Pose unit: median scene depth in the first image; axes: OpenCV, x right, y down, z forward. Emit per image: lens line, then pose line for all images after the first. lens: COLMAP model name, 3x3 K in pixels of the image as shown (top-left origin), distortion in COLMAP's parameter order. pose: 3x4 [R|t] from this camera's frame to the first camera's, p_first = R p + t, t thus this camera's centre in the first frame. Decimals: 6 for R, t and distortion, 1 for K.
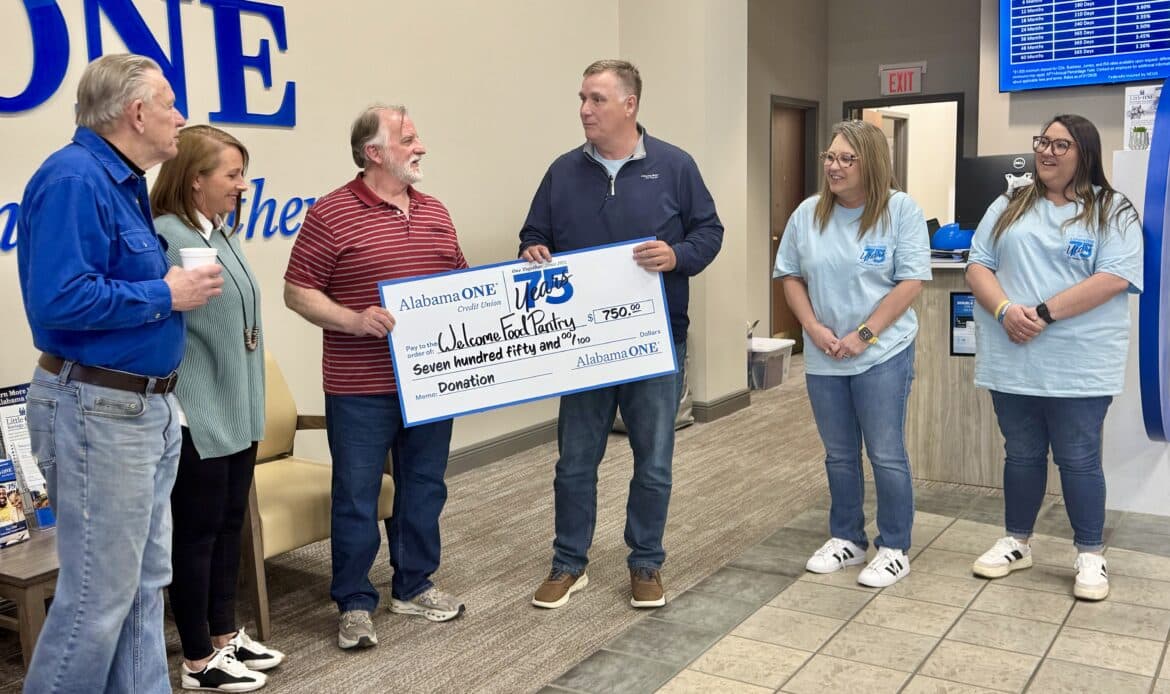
lens RADIAL K [[1139.2, 0, 579.1], [0, 1139.2, 339.6], [0, 0, 1]] dist [0.048749, 0.000000]
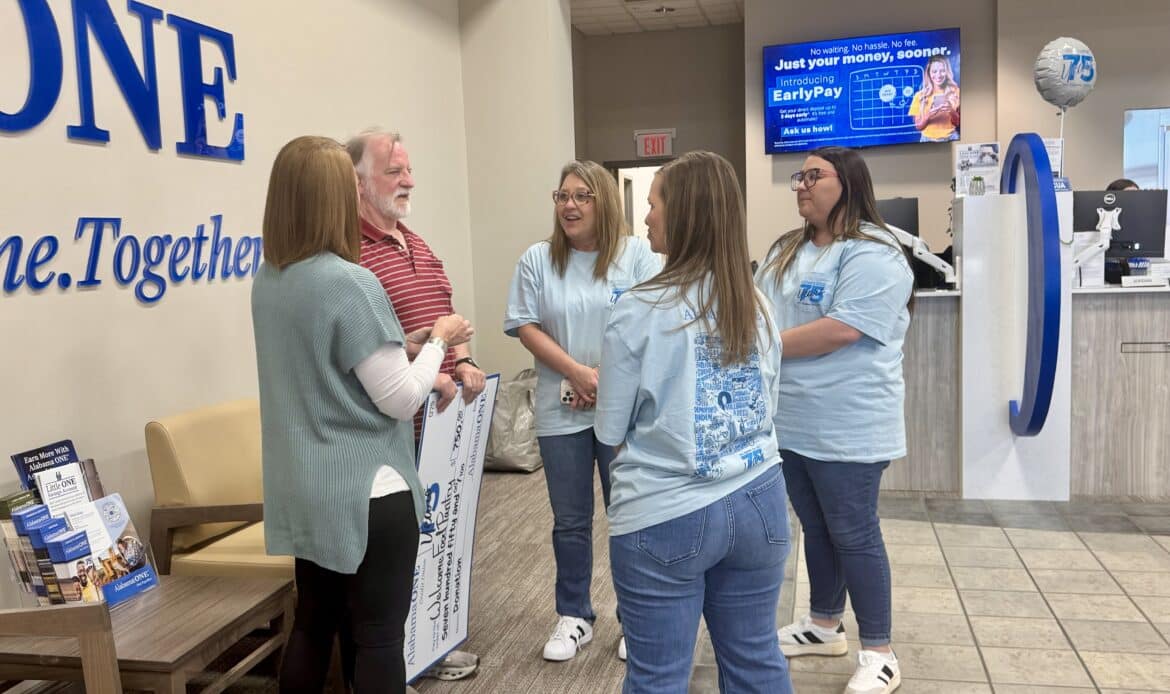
lens RADIAL K [[1070.4, 0, 564.5], [0, 1070.4, 351.6], [0, 0, 1]] dist [0.027788, 0.000000]
pose [[0.944187, -0.038094, 0.327201, -0.296231], [0.051360, 0.998168, -0.031995, 0.011520], [-0.325383, 0.047014, 0.944413, 0.089320]]
